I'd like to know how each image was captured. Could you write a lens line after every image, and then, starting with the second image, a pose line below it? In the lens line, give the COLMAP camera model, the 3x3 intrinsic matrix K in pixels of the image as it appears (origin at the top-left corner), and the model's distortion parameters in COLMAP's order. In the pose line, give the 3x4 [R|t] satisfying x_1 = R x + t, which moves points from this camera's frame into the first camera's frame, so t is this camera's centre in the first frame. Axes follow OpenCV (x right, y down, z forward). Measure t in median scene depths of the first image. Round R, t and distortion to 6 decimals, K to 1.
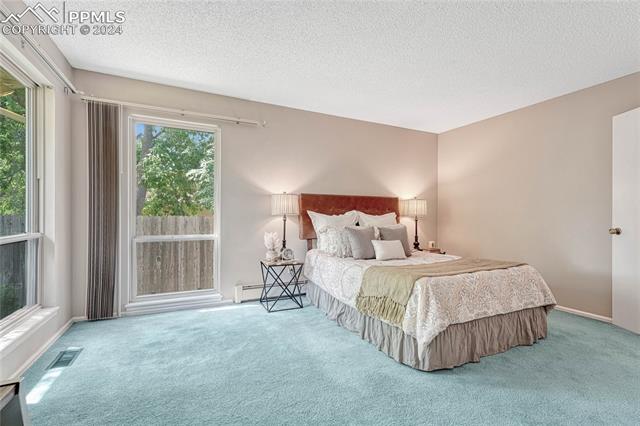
lens RADIAL K [[293.8, 0, 318.9], [0, 293.8, 217.3], [0, 0, 1]] dist [-0.000069, -0.000013]
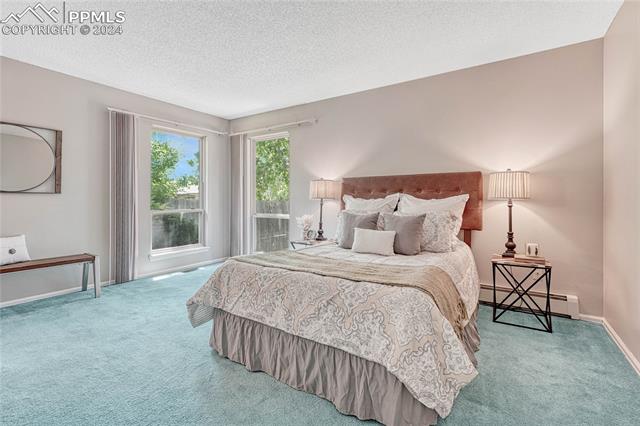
lens RADIAL K [[301.5, 0, 304.7], [0, 301.5, 197.2], [0, 0, 1]] dist [-0.002336, -0.000155]
pose [[0.482100, -0.013173, -0.876017, 0.758809], [-0.002753, 0.999859, -0.016550, 0.002440], [0.876112, 0.010390, 0.481996, 0.373039]]
